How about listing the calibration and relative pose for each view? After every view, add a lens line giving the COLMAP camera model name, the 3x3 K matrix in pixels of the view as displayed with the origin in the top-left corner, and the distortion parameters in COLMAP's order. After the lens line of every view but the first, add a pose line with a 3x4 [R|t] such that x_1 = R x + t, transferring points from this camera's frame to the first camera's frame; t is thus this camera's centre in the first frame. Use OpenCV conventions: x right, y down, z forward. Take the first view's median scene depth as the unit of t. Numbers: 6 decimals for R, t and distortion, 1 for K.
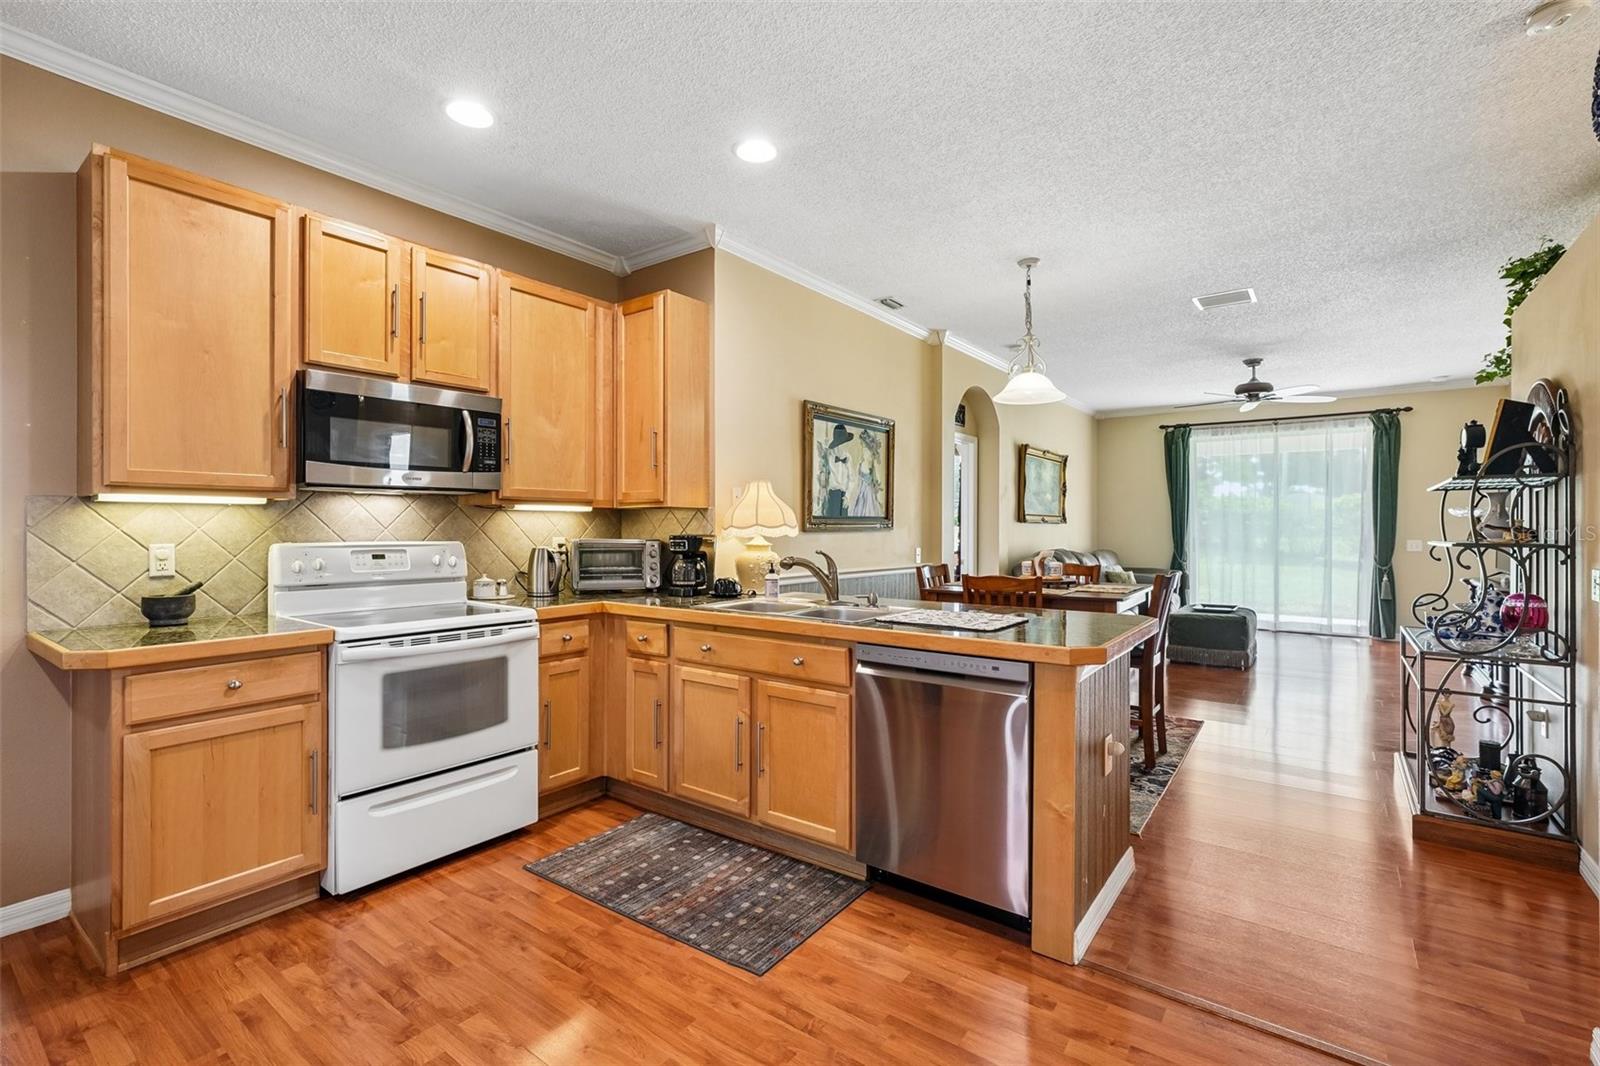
lens RADIAL K [[718.2, 0, 788.6], [0, 718.2, 525.9], [0, 0, 1]] dist [-0.004699, 0.002066]
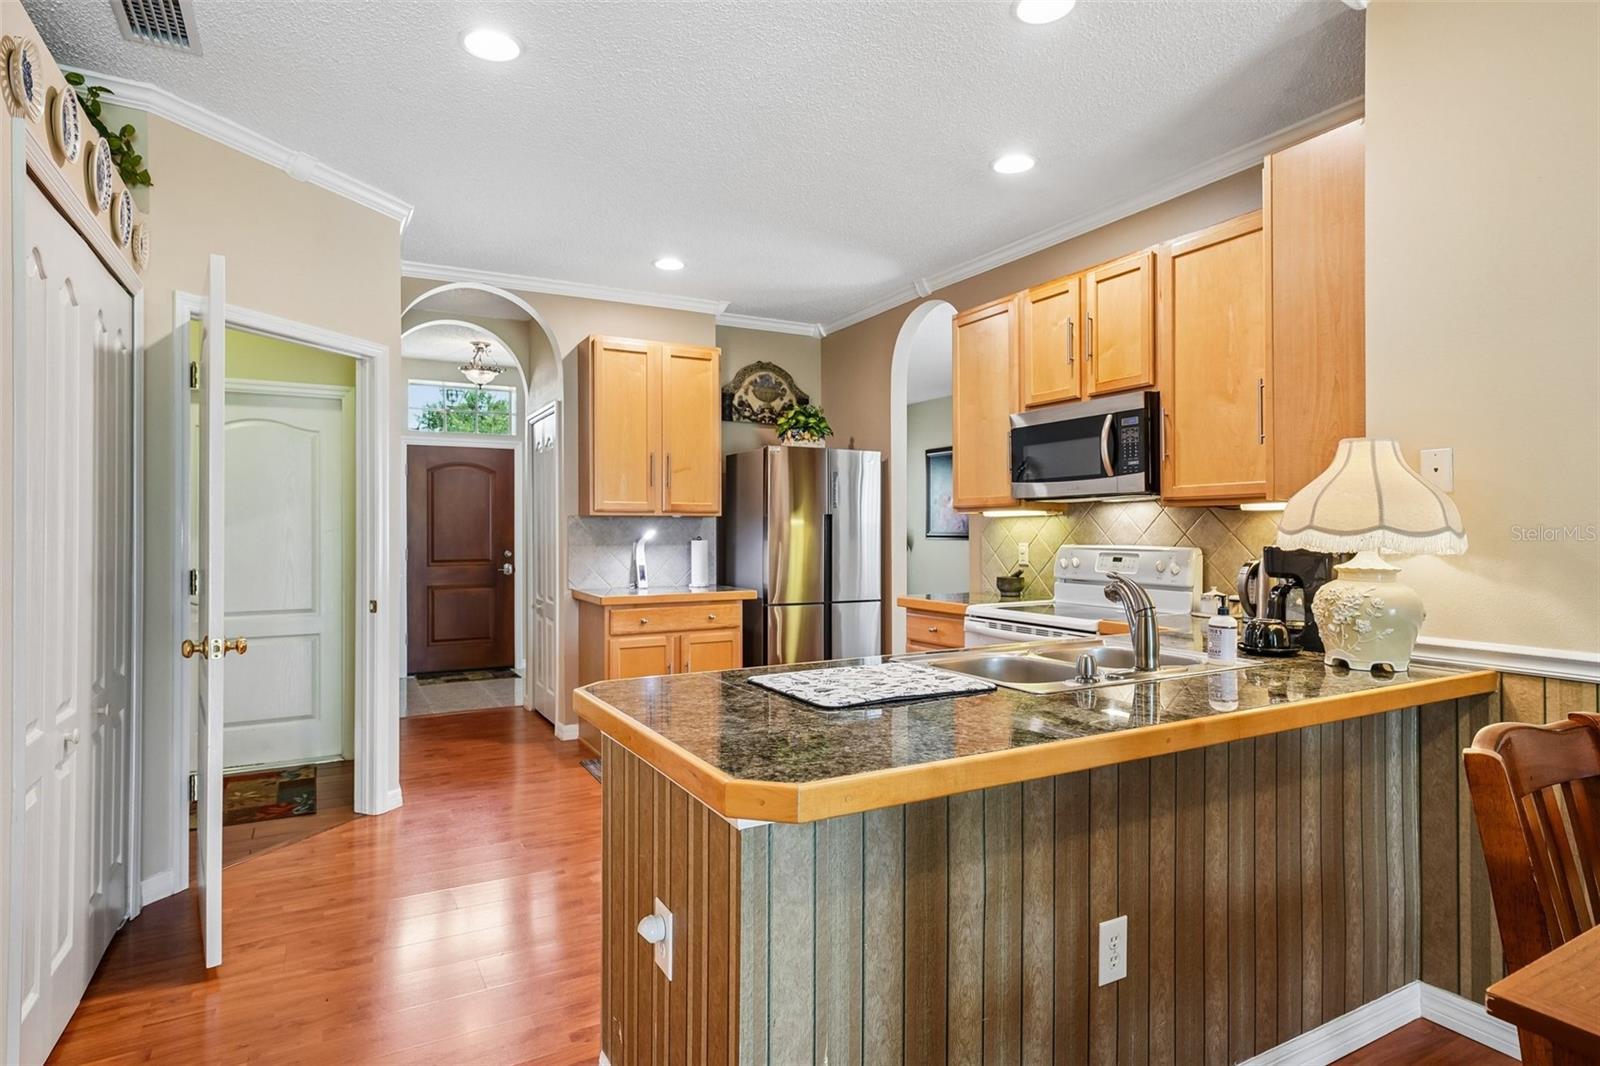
lens RADIAL K [[850.8, 0, 787.1], [0, 850.8, 528.9], [0, 0, 1]] dist [0.009994, -0.000209]
pose [[-0.411968, -0.002902, -0.911194, 0.551321], [0.001937, 0.999990, -0.004061, 0.000784], [0.911196, -0.003438, -0.411958, 0.737191]]
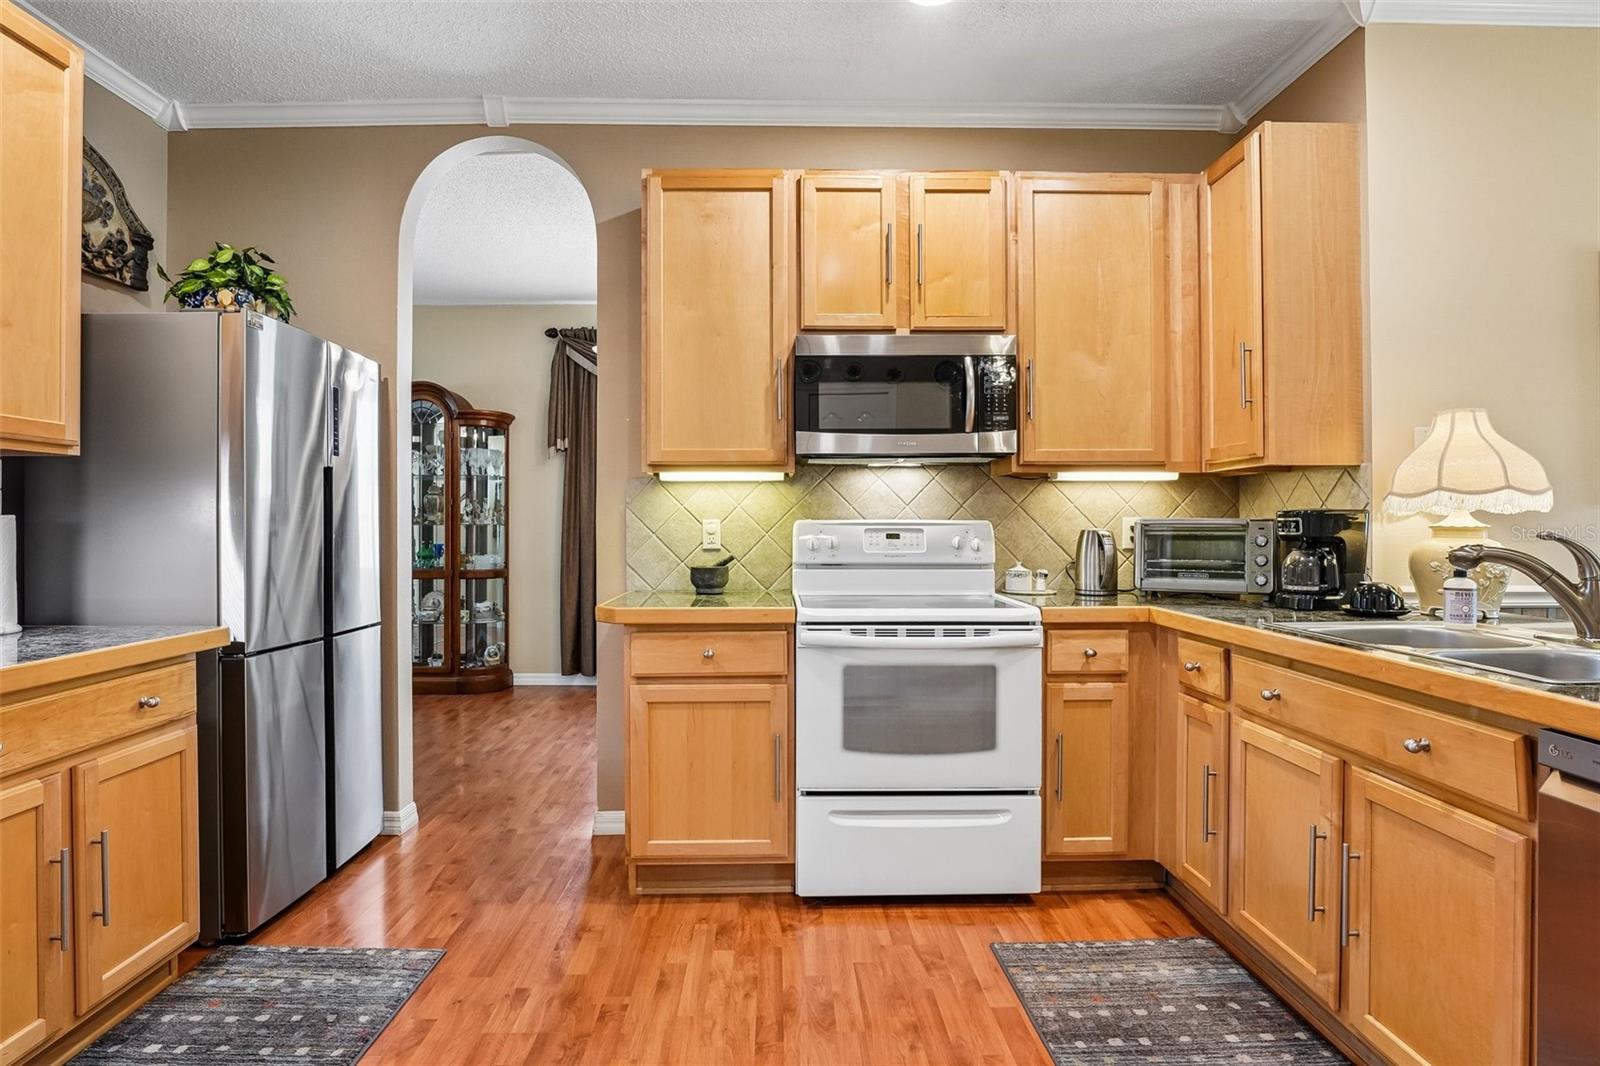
lens RADIAL K [[845.8, 0, 791.8], [0, 845.8, 521.3], [0, 0, 1]] dist [-0.023930, 0.000508]
pose [[0.615897, -0.004617, -0.787813, 0.121589], [0.003374, 0.999989, -0.003223, 0.018911], [0.787819, -0.000673, 0.615906, 0.174557]]
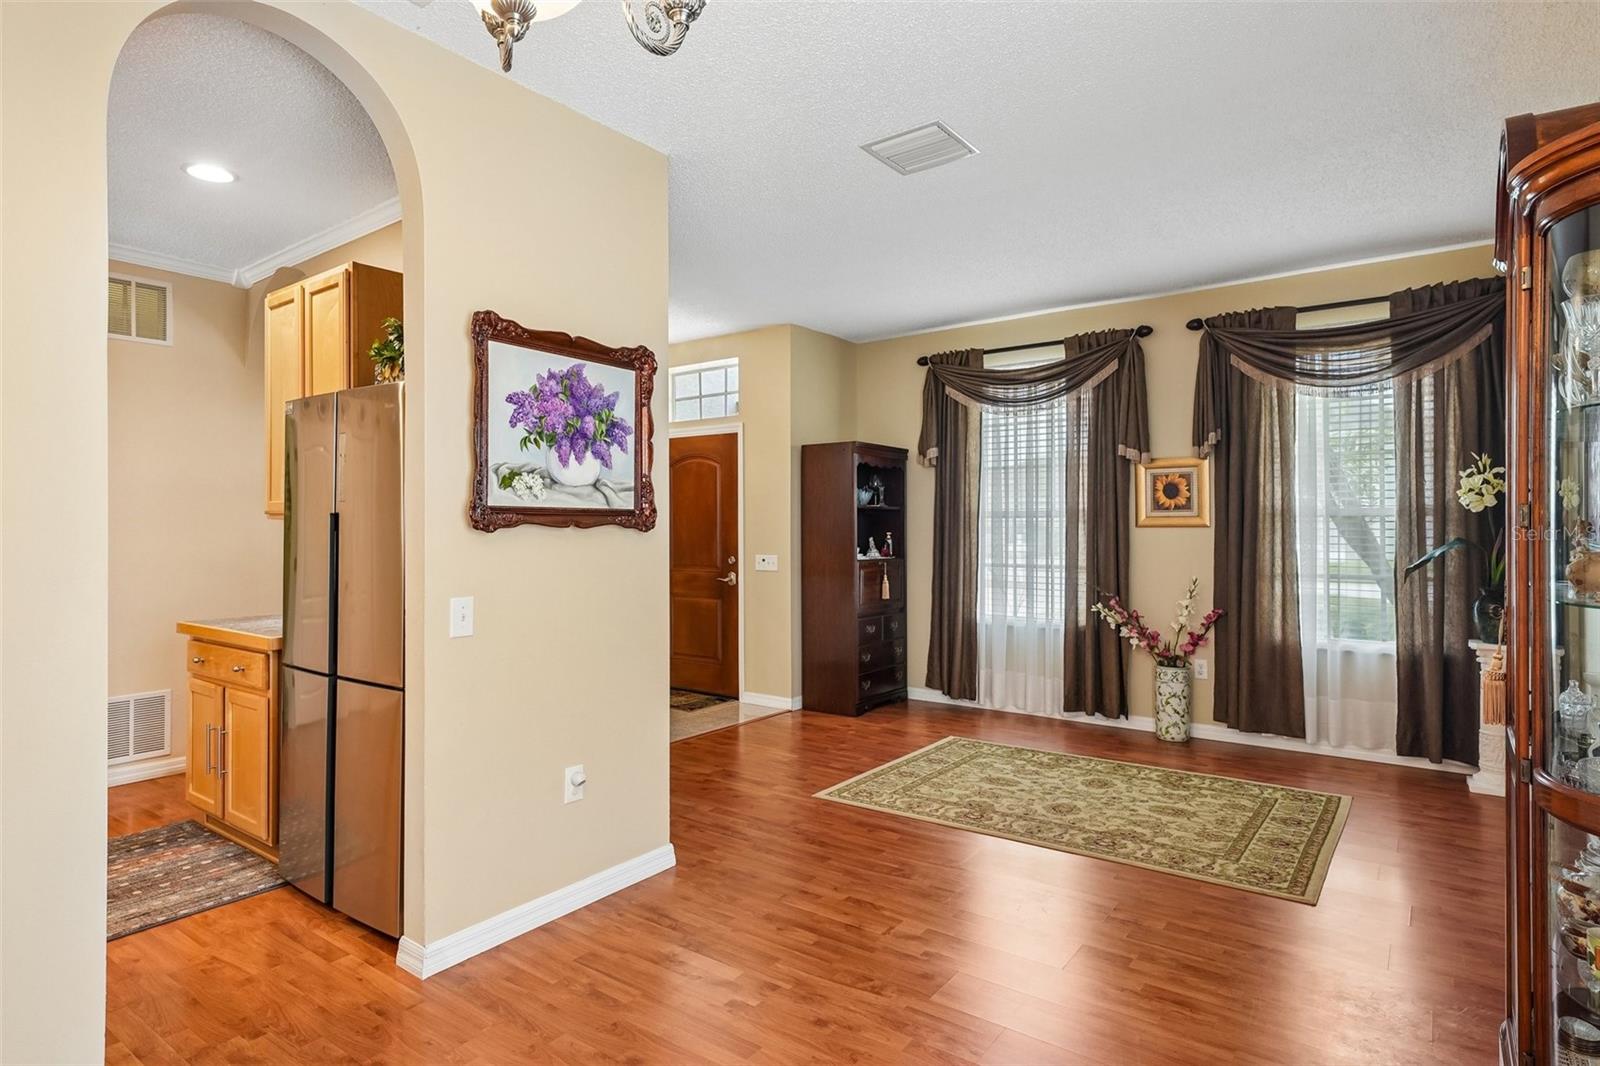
lens RADIAL K [[850.8, 0, 793.9], [0, 850.8, 520.7], [0, 0, 1]] dist [0.009994, -0.000209]
pose [[-0.999980, -0.000945, -0.006230, -0.943509], [-0.000880, 0.999945, -0.010437, -0.006573], [0.006240, -0.010432, -0.999926, 0.953820]]
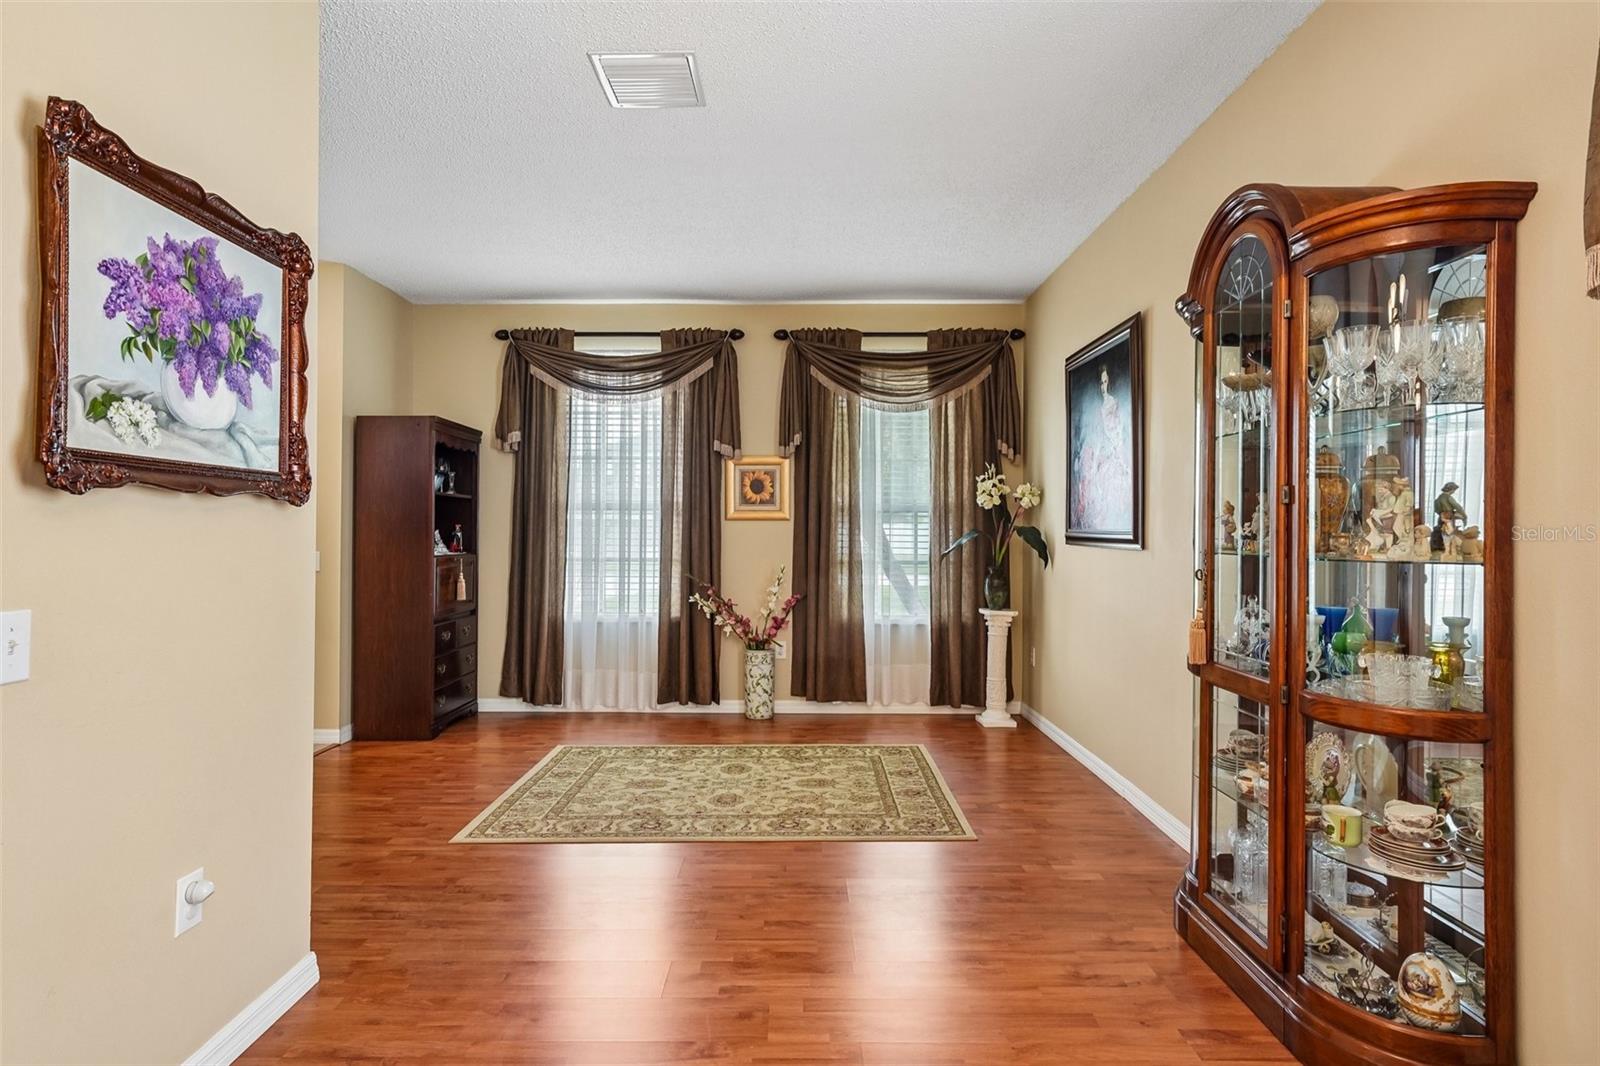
lens RADIAL K [[834.0, 0, 793.3], [0, 834.0, 521.4], [0, 0, 1]] dist [0.005331, 0.002726]
pose [[-0.803772, -0.012129, -0.594813, -0.765038], [-0.004594, 0.999889, -0.014181, 0.009878], [0.594919, -0.008666, -0.803739, 0.793241]]
